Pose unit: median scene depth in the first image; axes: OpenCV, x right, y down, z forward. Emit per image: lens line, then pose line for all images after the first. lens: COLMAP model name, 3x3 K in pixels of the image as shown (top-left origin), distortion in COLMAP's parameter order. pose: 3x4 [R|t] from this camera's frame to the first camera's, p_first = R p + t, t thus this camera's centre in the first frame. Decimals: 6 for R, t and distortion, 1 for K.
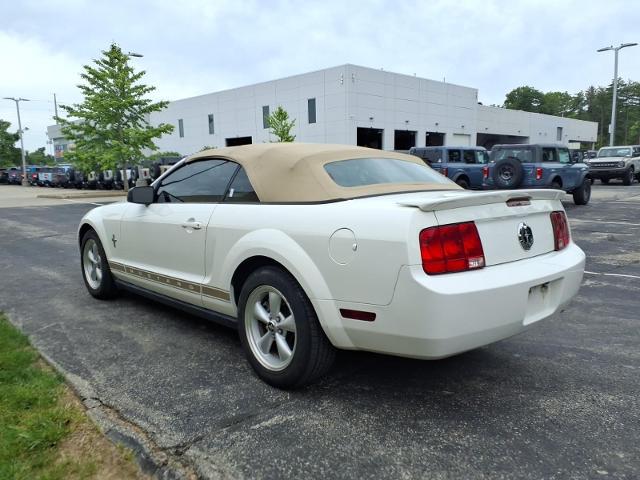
lens RADIAL K [[508.8, 0, 320.0], [0, 508.8, 240.0], [0, 0, 1]] dist [0.051072, -0.067932]
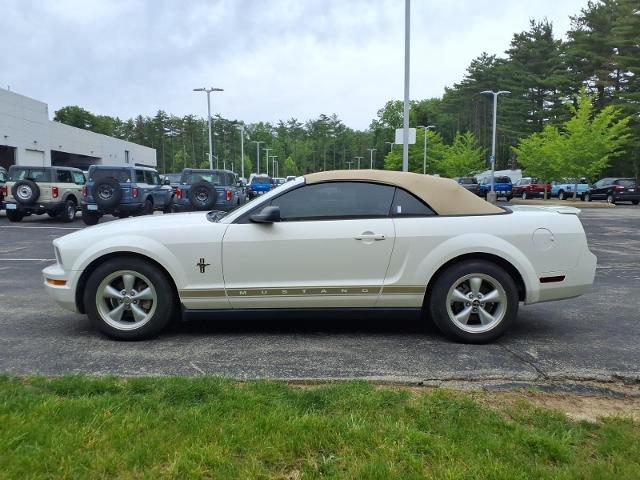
lens RADIAL K [[508.8, 0, 320.0], [0, 508.8, 240.0], [0, 0, 1]] dist [0.051072, -0.067932]
pose [[0.671720, -0.053463, 0.738874, -0.916369], [0.083041, 0.996540, -0.003387, -0.022004], [-0.736136, 0.063632, 0.673835, 0.221326]]
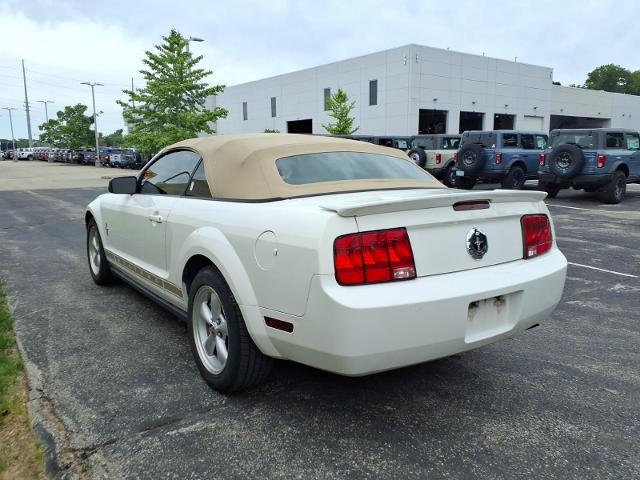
lens RADIAL K [[512.6, 0, 320.6], [0, 512.6, 236.2], [0, 0, 1]] dist [0.010135, 0.010583]
pose [[0.991927, 0.028301, -0.123614, 0.143170], [-0.025106, 0.999311, 0.027325, -0.023019], [0.124302, -0.024001, 0.991954, 0.040930]]
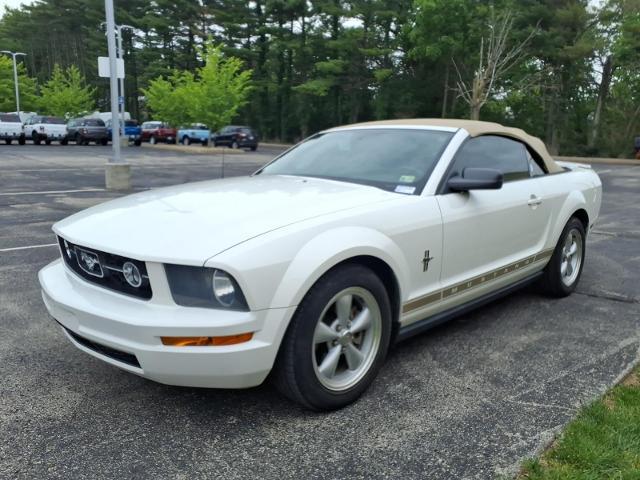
lens RADIAL K [[516.1, 0, 320.0], [0, 516.1, 240.0], [0, 0, 1]] dist [0.010525, -0.007463]
pose [[-0.046980, -0.175413, 0.983373, -0.982488], [0.105876, 0.978040, 0.179520, -0.144518], [-0.993269, 0.112549, -0.027376, 1.123152]]
